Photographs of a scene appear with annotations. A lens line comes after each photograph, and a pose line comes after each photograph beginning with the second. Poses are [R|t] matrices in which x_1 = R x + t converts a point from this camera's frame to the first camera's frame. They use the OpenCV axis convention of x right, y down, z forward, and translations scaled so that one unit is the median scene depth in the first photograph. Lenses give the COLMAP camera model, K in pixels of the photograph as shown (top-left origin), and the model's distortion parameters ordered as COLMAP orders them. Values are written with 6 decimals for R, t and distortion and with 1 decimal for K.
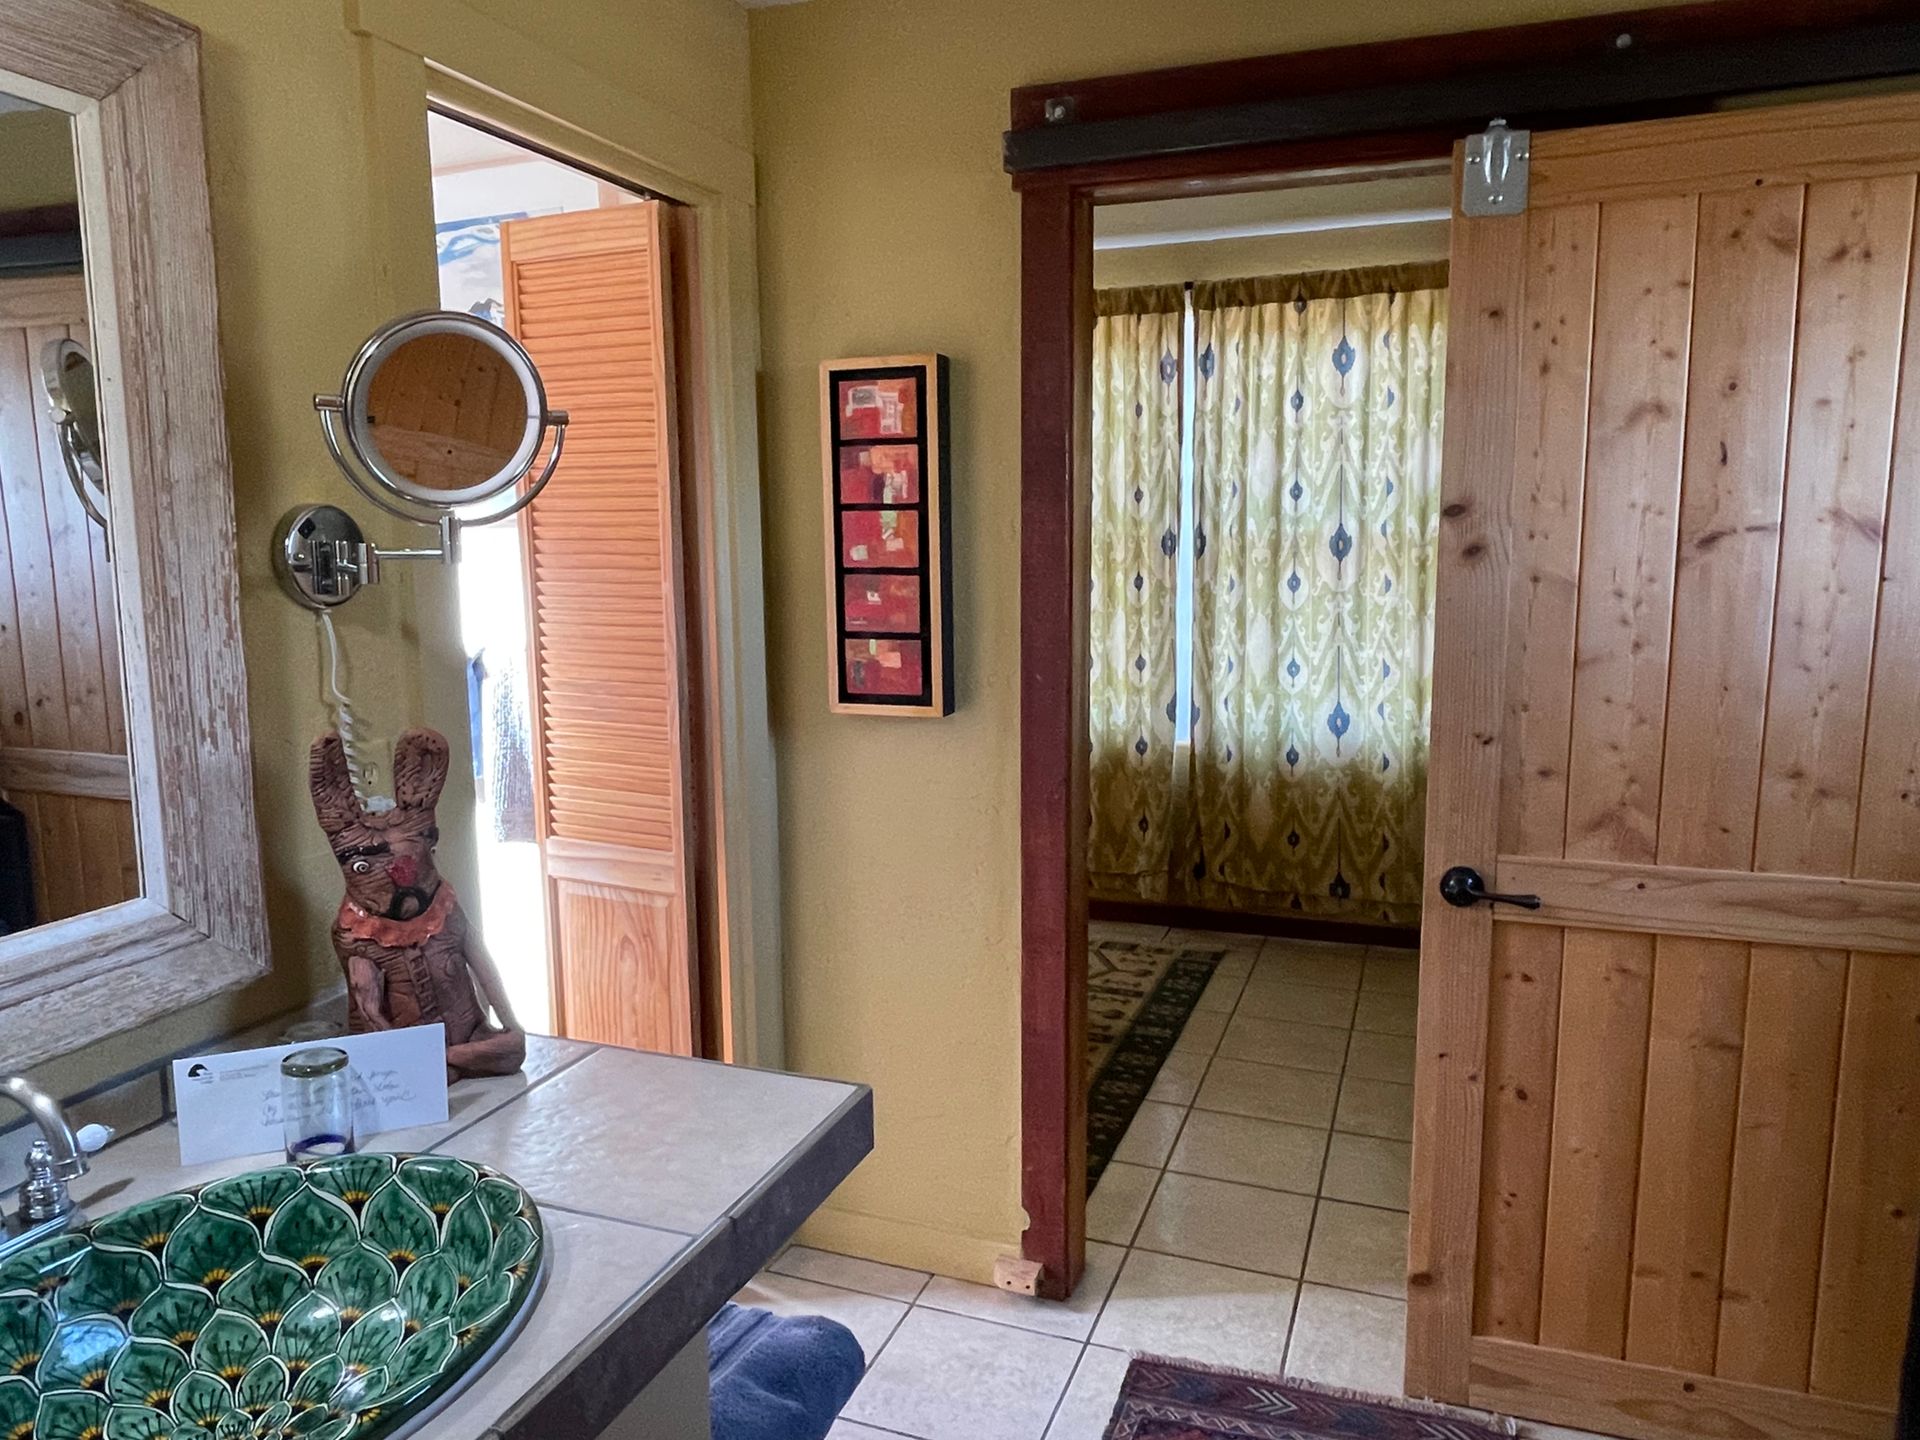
lens RADIAL K [[1319.0, 0, 956.9], [0, 1319.0, 721.1], [0, 0, 1]] dist [0.002032, -0.019751]
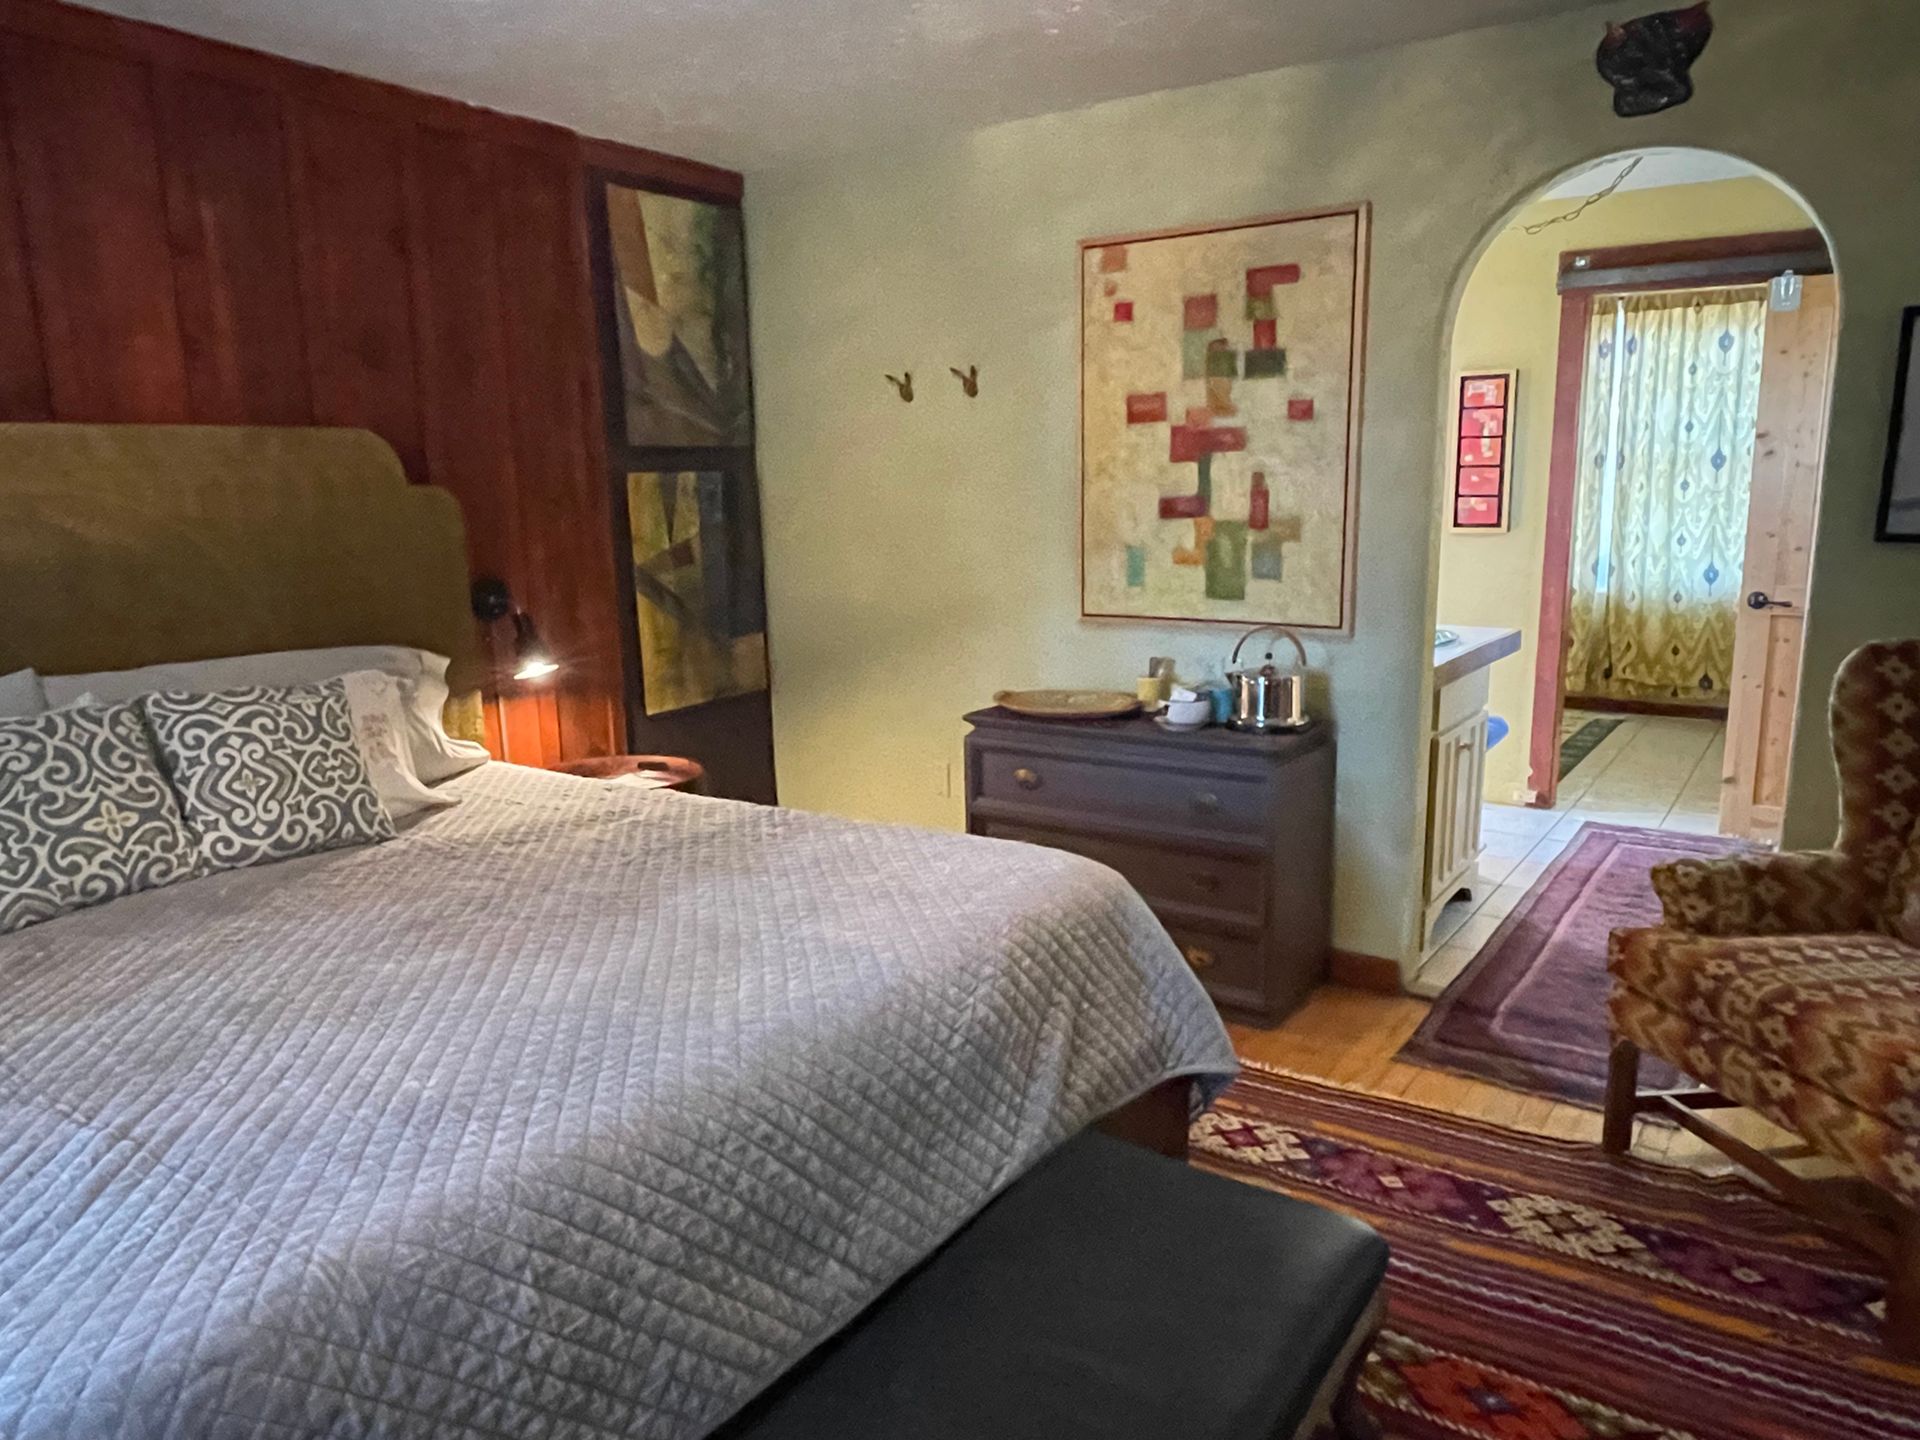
lens RADIAL K [[1319.0, 0, 958.3], [0, 1319.0, 719.6], [0, 0, 1]] dist [0.002032, -0.019751]
pose [[0.968639, 0.040749, -0.245107, -0.189543], [-0.030185, 0.998452, 0.046707, 0.128376], [0.246631, -0.037843, 0.968370, -0.755023]]
